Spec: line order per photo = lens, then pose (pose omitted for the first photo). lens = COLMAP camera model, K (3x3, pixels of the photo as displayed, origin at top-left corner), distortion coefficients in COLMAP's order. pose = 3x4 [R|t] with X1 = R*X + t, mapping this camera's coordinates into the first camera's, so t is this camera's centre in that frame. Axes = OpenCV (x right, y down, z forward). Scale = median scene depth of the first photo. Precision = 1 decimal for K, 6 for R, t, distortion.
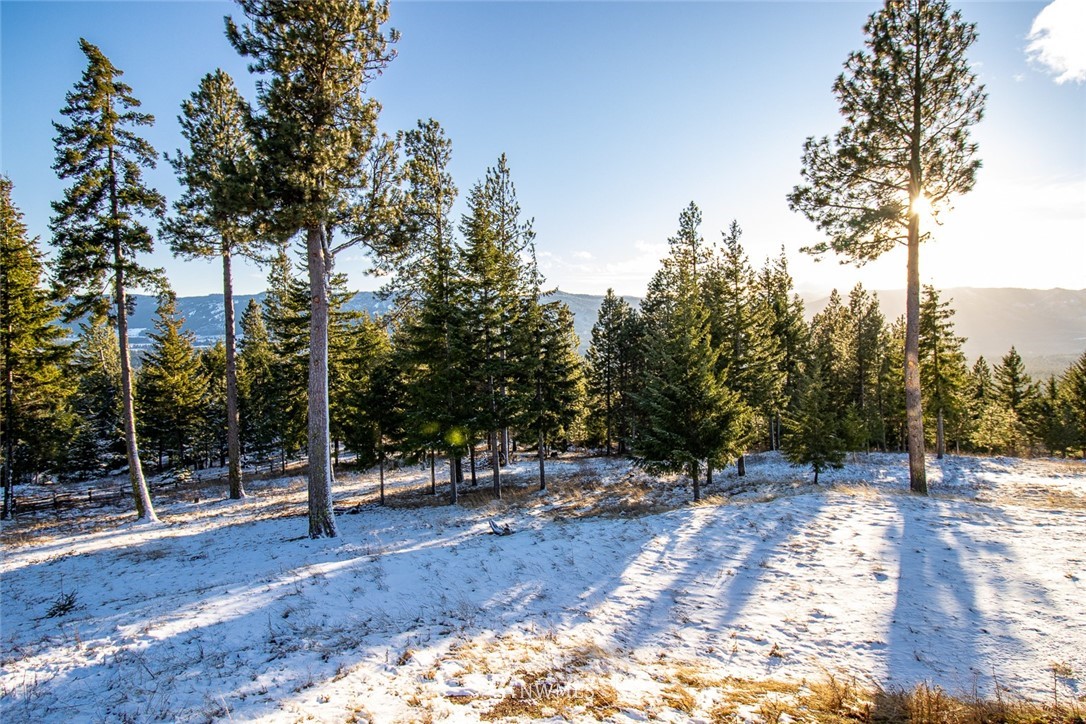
lens RADIAL K [[593.5, 0, 550.2], [0, 593.5, 355.7], [0, 0, 1]] dist [-0.001077, -0.007812]
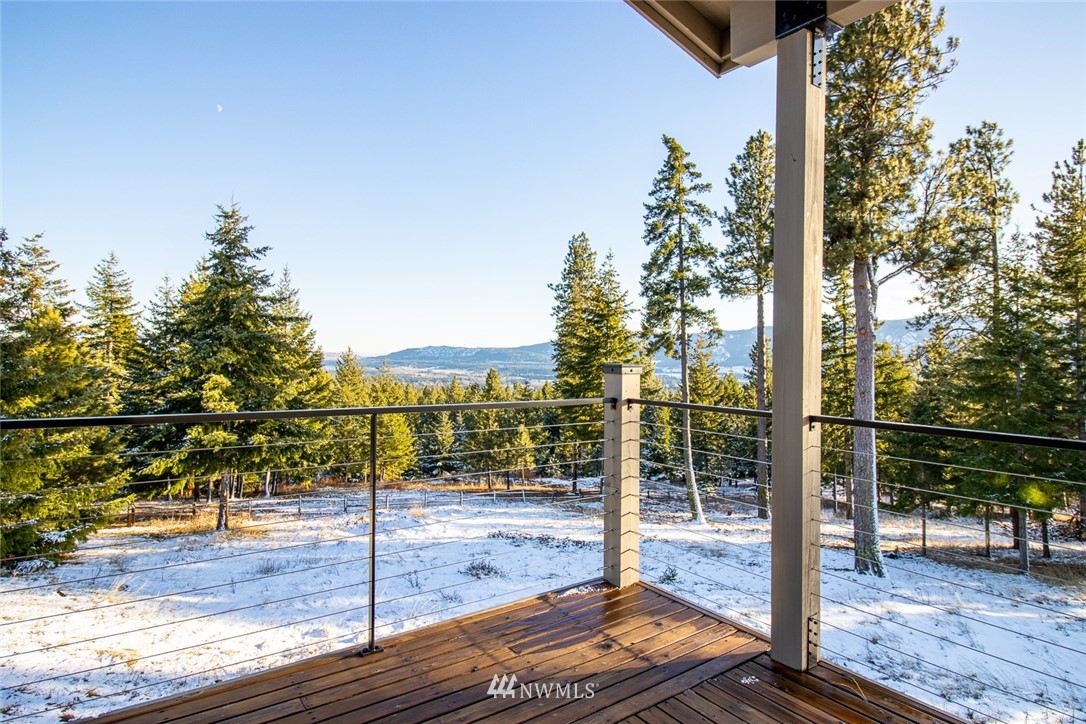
lens RADIAL K [[593.5, 0, 550.2], [0, 593.5, 355.7], [0, 0, 1]] dist [-0.001077, -0.007812]
pose [[0.708117, -0.003019, -0.706088, -0.054163], [-0.036050, 0.998532, -0.040423, 0.004298], [0.705174, 0.054079, 0.706969, -0.062299]]
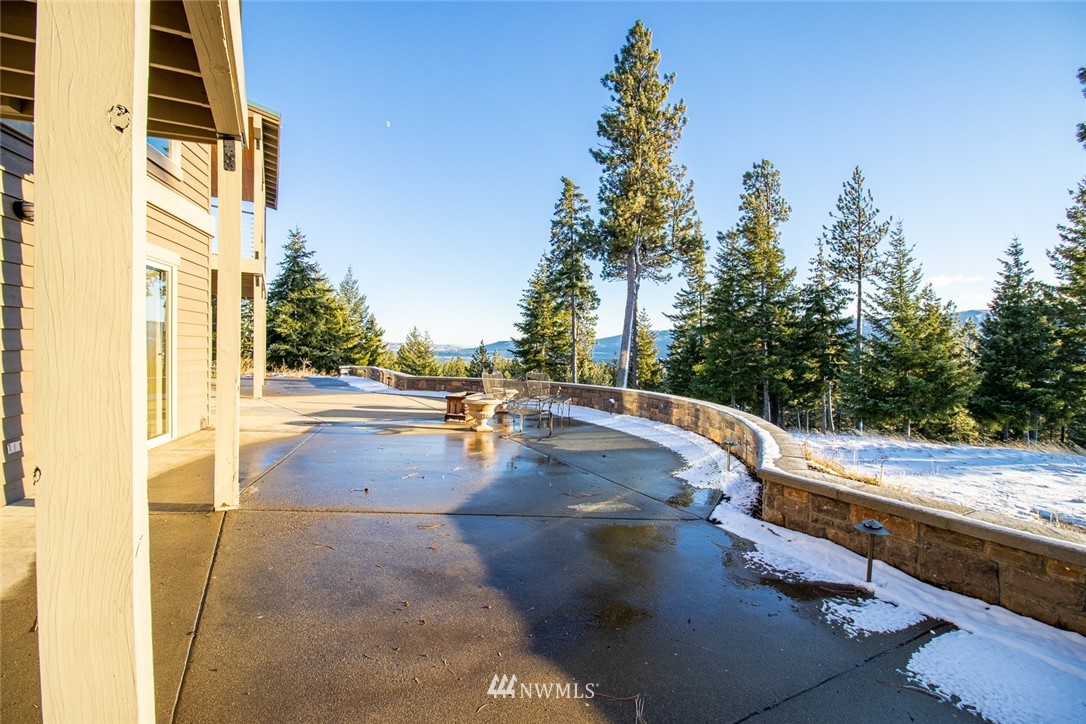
lens RADIAL K [[505.6, 0, 545.2], [0, 505.6, 356.6], [0, 0, 1]] dist [-0.026649, -0.000077]
pose [[0.604237, 0.014684, -0.796670, 0.544403], [-0.044898, 0.998869, -0.015642, 0.110543], [0.795539, 0.045221, 0.604212, -0.066416]]
